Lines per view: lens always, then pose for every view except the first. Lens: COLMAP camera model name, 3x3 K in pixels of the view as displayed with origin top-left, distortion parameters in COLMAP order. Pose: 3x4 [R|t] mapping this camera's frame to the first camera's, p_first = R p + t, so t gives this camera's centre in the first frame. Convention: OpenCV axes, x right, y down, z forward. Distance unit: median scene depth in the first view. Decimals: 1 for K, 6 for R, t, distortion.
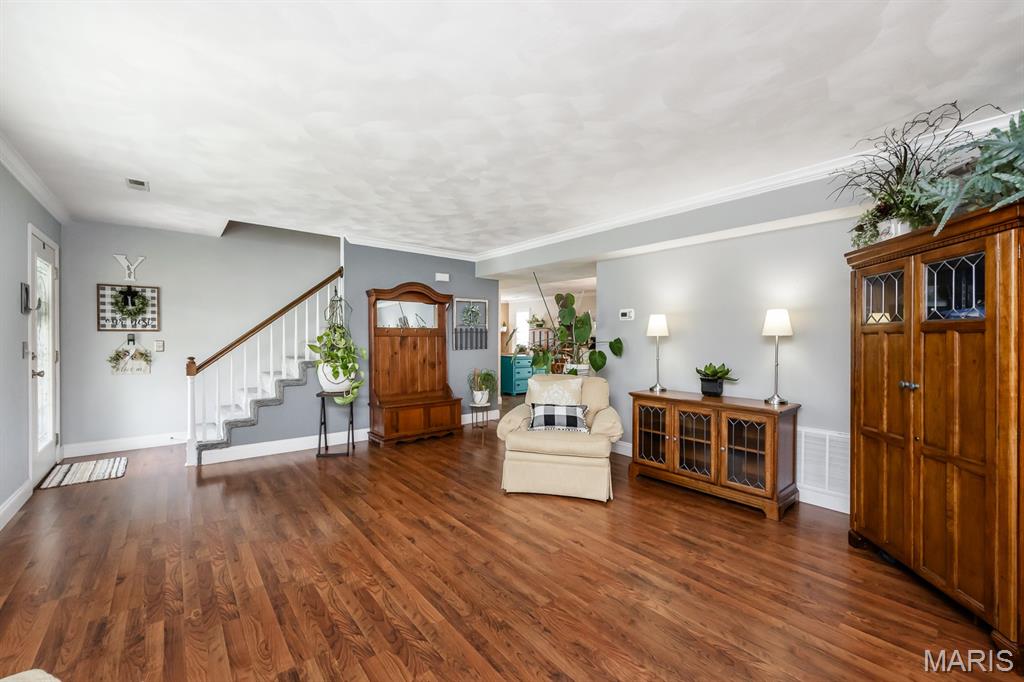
lens RADIAL K [[401.7, 0, 517.1], [0, 401.7, 337.9], [0, 0, 1]] dist [0.001373, 0.000705]
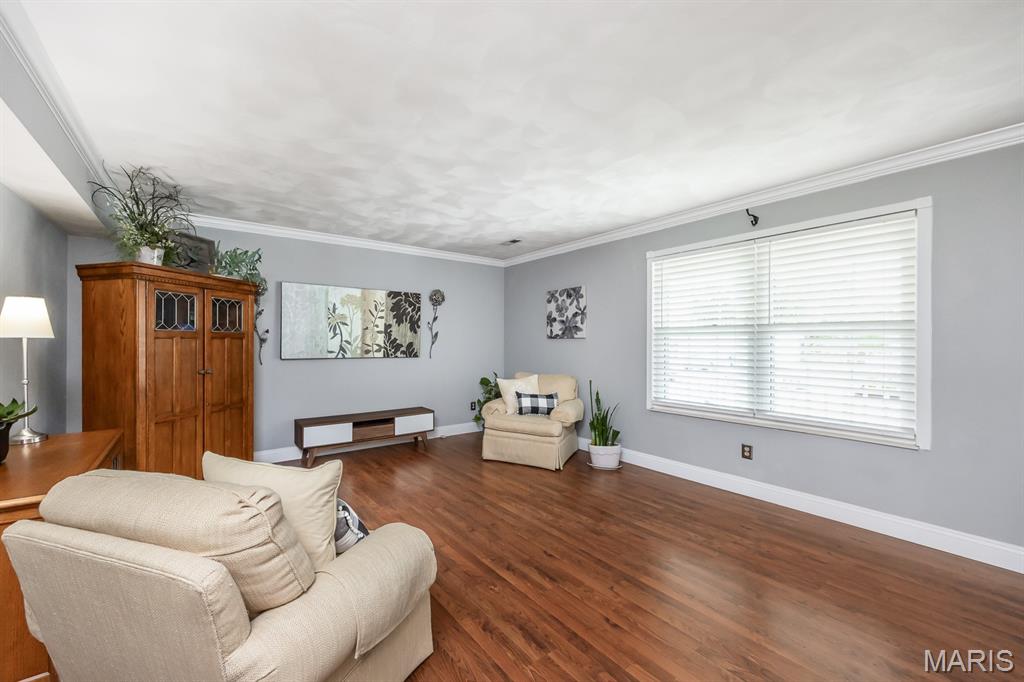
lens RADIAL K [[401.7, 0, 508.9], [0, 401.7, 344.1], [0, 0, 1]] dist [0.001373, 0.000705]
pose [[-0.999794, -0.007523, 0.018853, -0.140968], [-0.007421, 0.999958, 0.005432, -0.006161], [-0.018893, 0.005291, -0.999808, 1.521511]]
